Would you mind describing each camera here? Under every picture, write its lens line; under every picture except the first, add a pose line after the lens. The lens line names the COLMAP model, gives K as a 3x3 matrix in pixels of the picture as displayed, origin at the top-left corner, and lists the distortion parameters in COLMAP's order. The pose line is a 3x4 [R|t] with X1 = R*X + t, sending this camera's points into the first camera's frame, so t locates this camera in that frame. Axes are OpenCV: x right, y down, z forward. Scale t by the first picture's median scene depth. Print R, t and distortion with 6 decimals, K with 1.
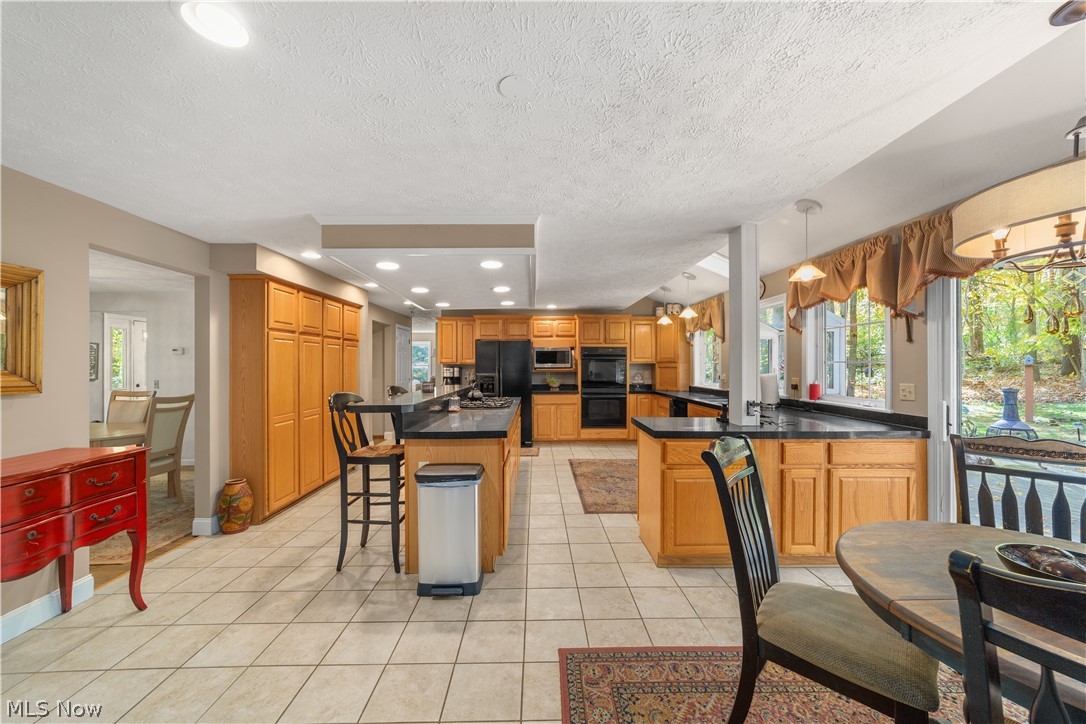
lens RADIAL K [[414.8, 0, 544.4], [0, 414.8, 365.6], [0, 0, 1]] dist [-0.014885, 0.002647]
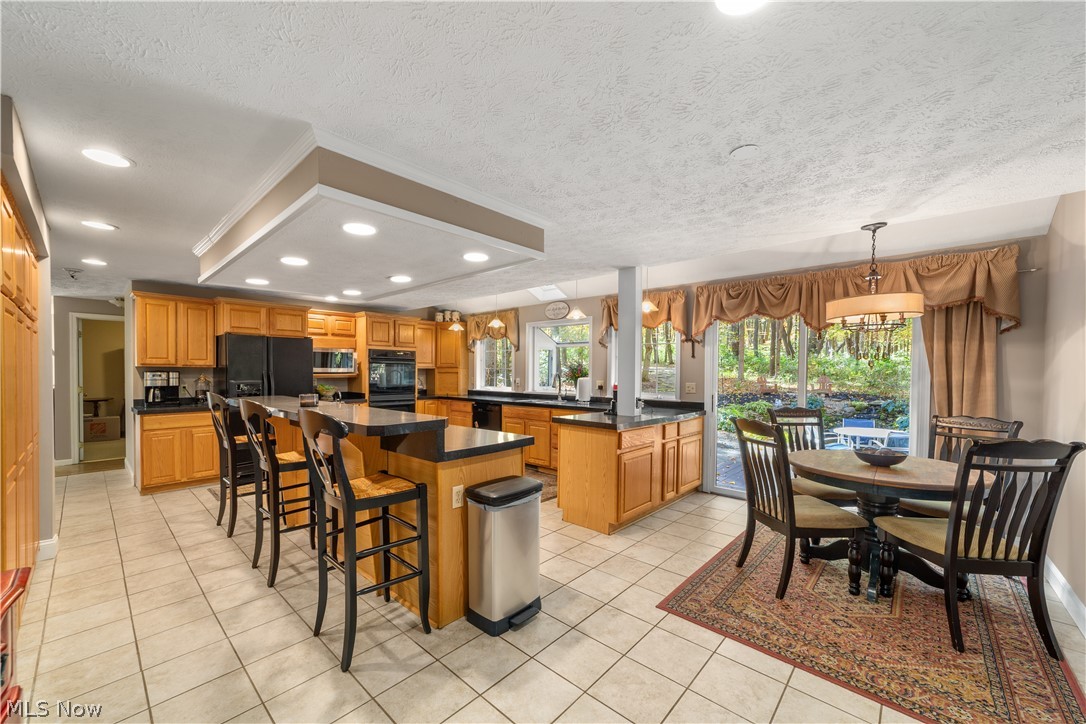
lens RADIAL K [[414.8, 0, 551.2], [0, 414.8, 381.4], [0, 0, 1]] dist [-0.014885, 0.002647]
pose [[0.683988, -0.012505, 0.729386, -0.560358], [-0.006171, 0.999718, 0.022927, 0.001929], [-0.729467, -0.020183, 0.683718, 0.220267]]
